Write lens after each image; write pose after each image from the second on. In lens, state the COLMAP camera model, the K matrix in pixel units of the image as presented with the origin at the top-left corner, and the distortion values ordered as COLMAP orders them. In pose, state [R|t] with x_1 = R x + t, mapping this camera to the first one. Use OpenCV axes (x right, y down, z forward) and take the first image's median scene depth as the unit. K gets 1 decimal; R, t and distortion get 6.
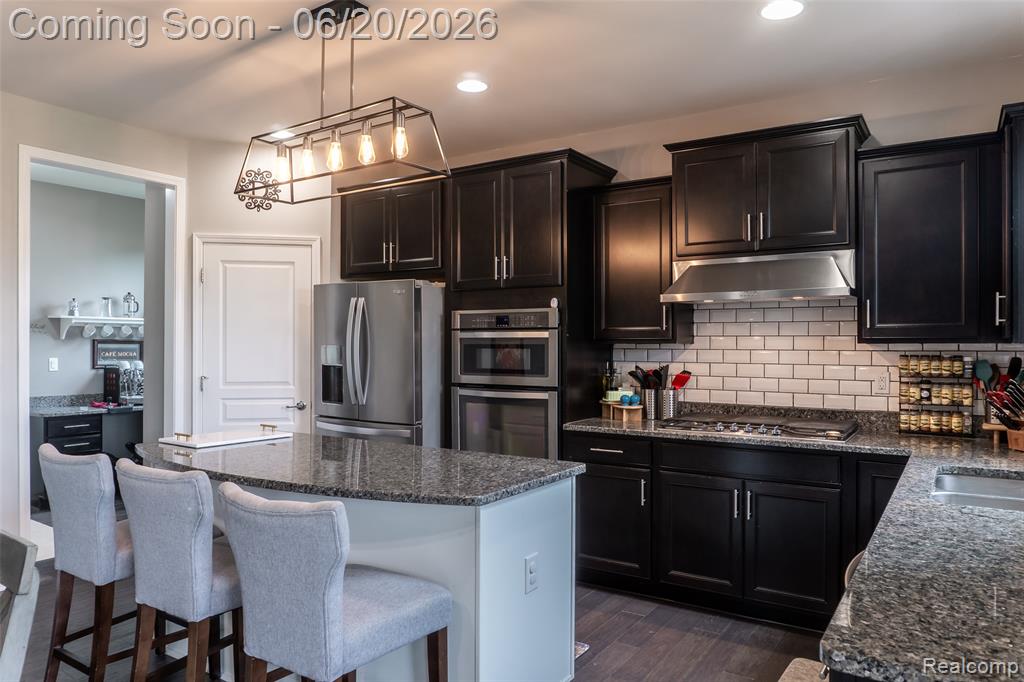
lens RADIAL K [[703.5, 0, 513.5], [0, 703.5, 353.9], [0, 0, 1]] dist [-0.021990, 0.002961]
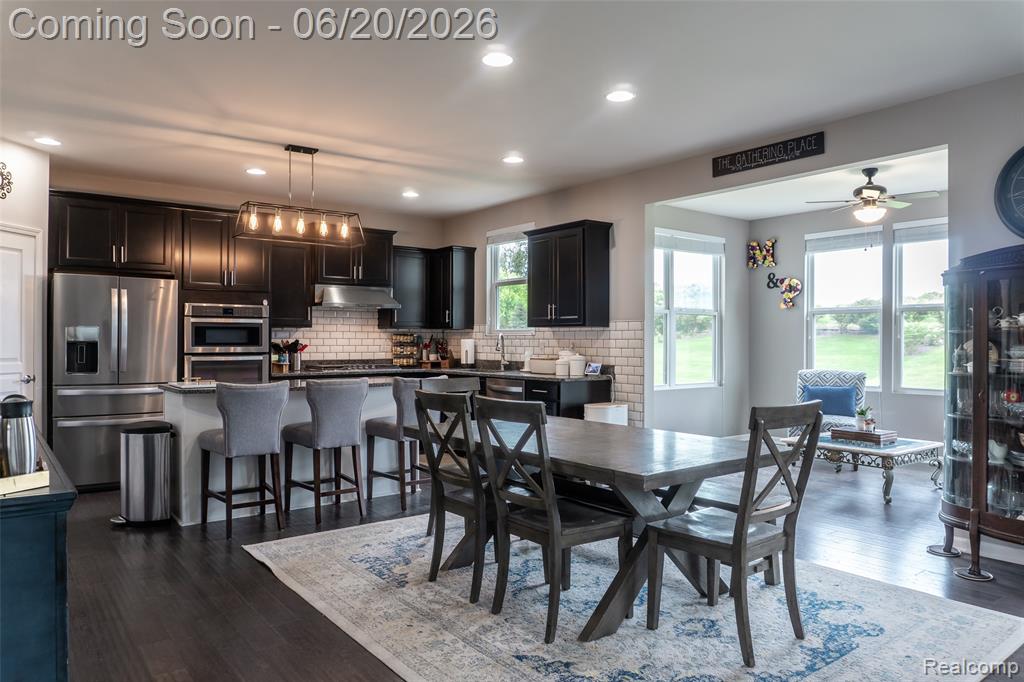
lens RADIAL K [[703.5, 0, 493.1], [0, 703.5, 336.4], [0, 0, 1]] dist [-0.021990, 0.002961]
pose [[0.333539, 0.002840, 0.942732, -1.315203], [0.008424, 0.999947, -0.005992, 0.022953], [-0.942699, 0.009941, 0.333497, -0.080503]]
